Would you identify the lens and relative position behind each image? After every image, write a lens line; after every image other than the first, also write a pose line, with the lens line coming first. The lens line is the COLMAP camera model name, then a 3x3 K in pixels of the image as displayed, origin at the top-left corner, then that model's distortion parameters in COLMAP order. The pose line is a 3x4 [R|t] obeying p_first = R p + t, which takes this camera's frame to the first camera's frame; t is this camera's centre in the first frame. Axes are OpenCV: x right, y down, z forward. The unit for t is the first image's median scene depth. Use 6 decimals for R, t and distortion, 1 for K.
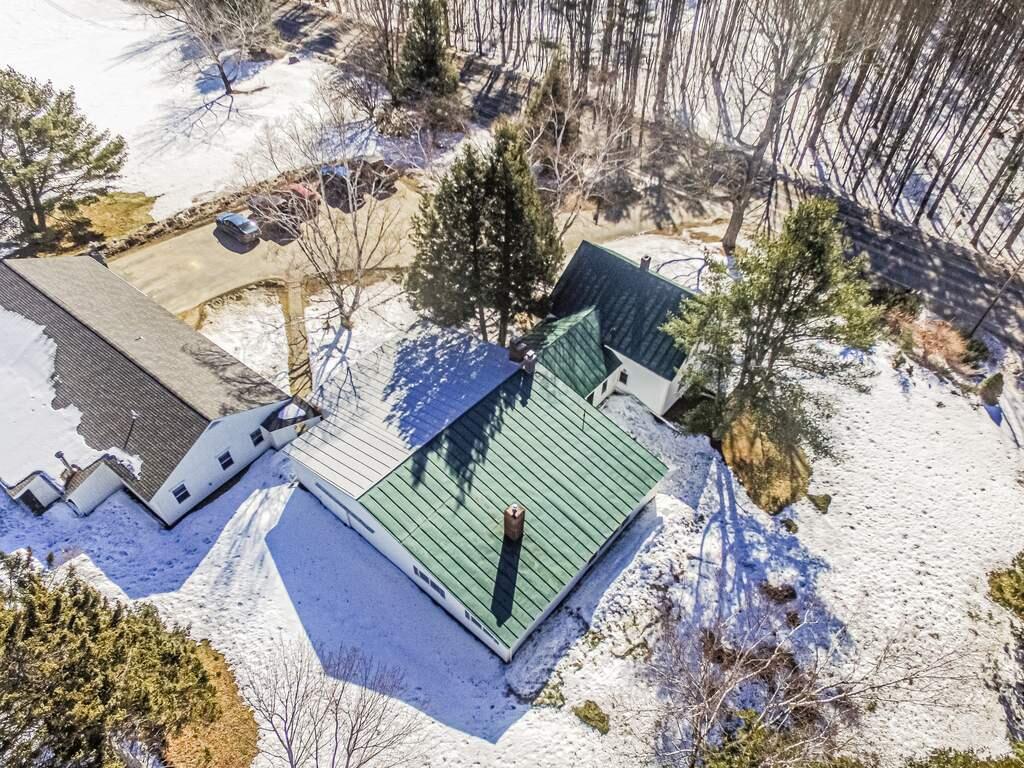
lens RADIAL K [[695.5, 0, 512.0], [0, 695.5, 384.0], [0, 0, 1]] dist [0.004204, -0.000317]
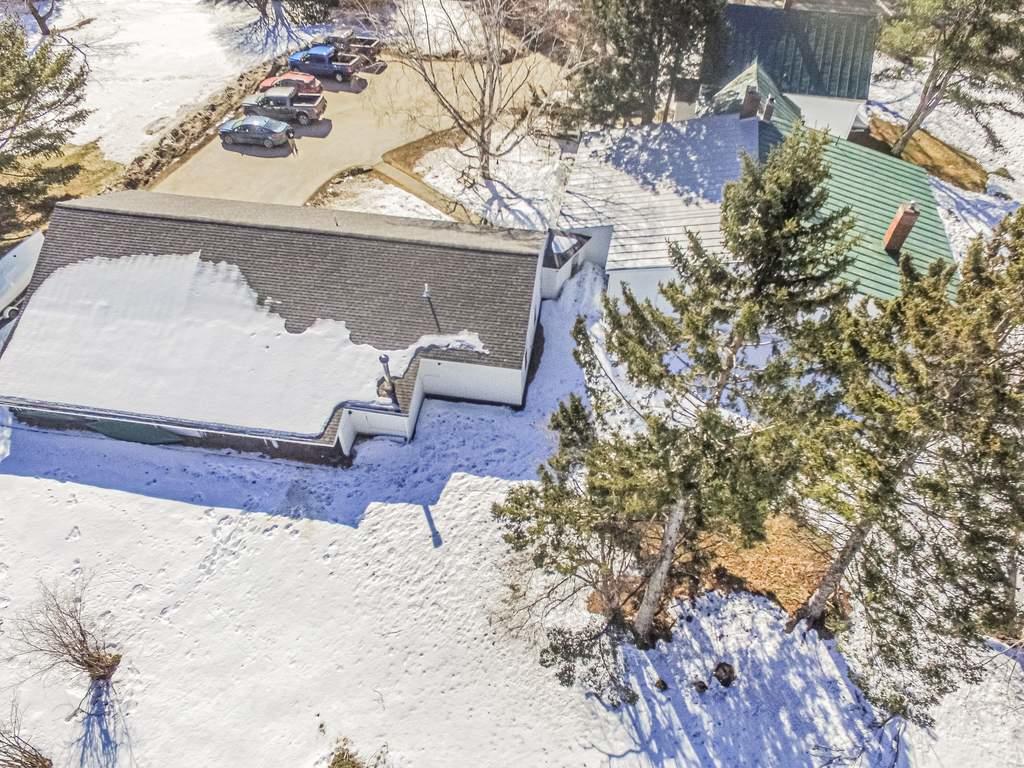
lens RADIAL K [[695.5, 0, 512.0], [0, 695.5, 384.0], [0, 0, 1]] dist [0.004204, -0.000317]
pose [[0.874258, -0.371914, 0.312014, -0.686913], [0.357505, 0.928047, 0.104489, 0.086733], [-0.328425, 0.020196, 0.944314, 0.227665]]
